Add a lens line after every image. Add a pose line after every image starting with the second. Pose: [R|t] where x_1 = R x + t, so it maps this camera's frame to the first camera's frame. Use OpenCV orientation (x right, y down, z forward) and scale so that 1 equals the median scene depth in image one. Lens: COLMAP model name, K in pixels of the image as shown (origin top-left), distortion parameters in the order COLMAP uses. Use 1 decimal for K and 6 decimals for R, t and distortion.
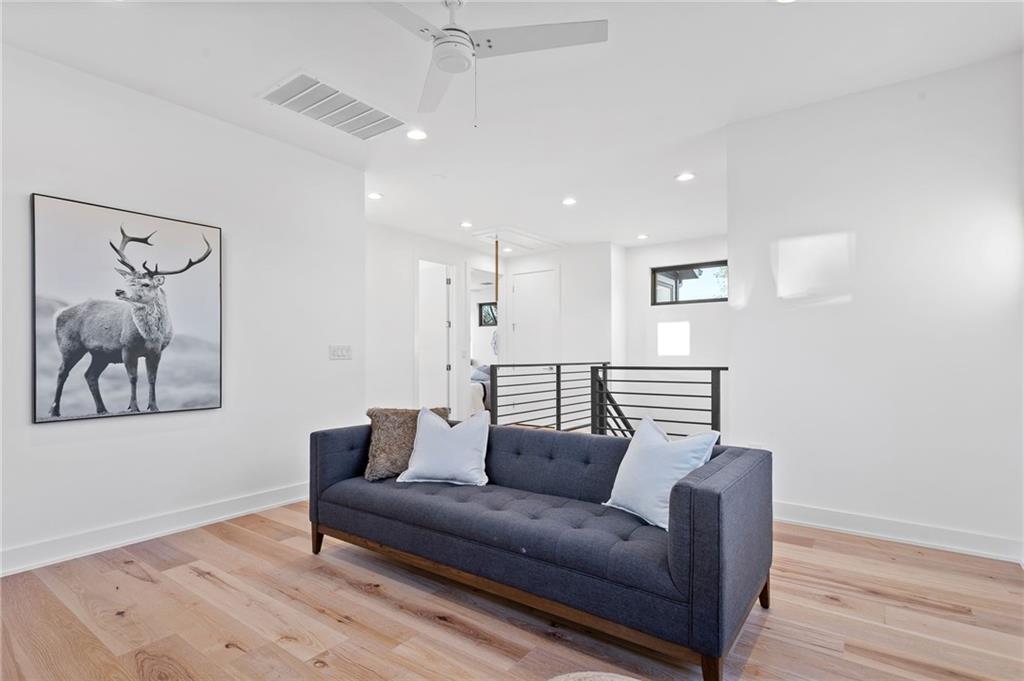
lens RADIAL K [[501.1, 0, 510.8], [0, 501.1, 348.2], [0, 0, 1]] dist [-0.000648, 0.000043]
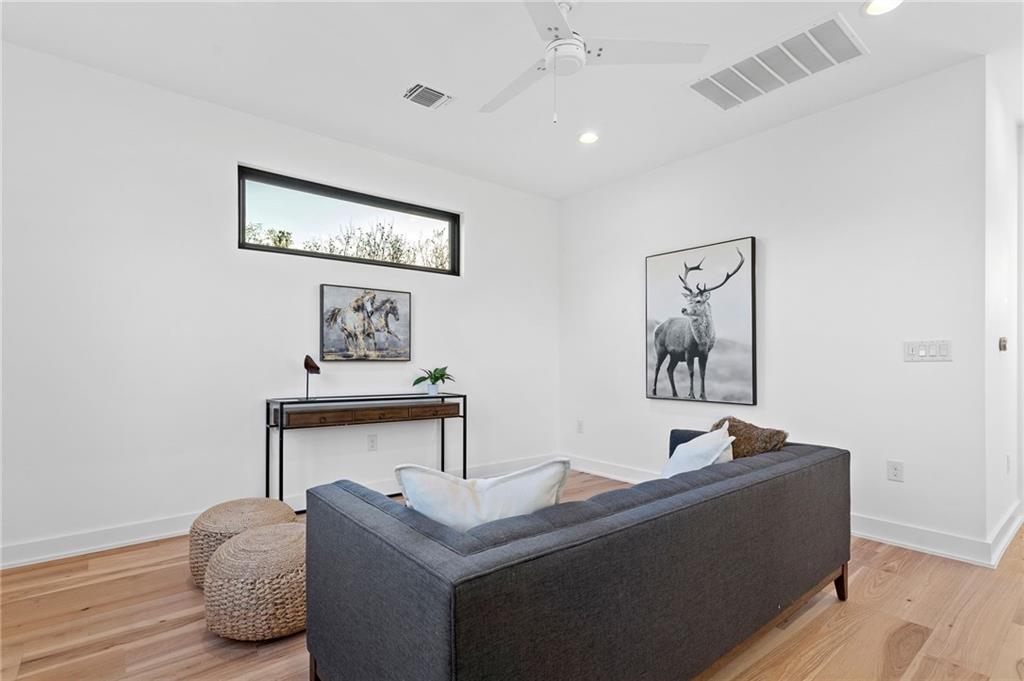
lens RADIAL K [[501.1, 0, 510.2], [0, 501.1, 345.6], [0, 0, 1]] dist [-0.000648, 0.000043]
pose [[-0.246390, -0.018874, -0.968987, 0.656493], [0.017521, 0.999560, -0.023925, 0.010040], [0.969013, -0.022872, -0.245950, 0.862358]]
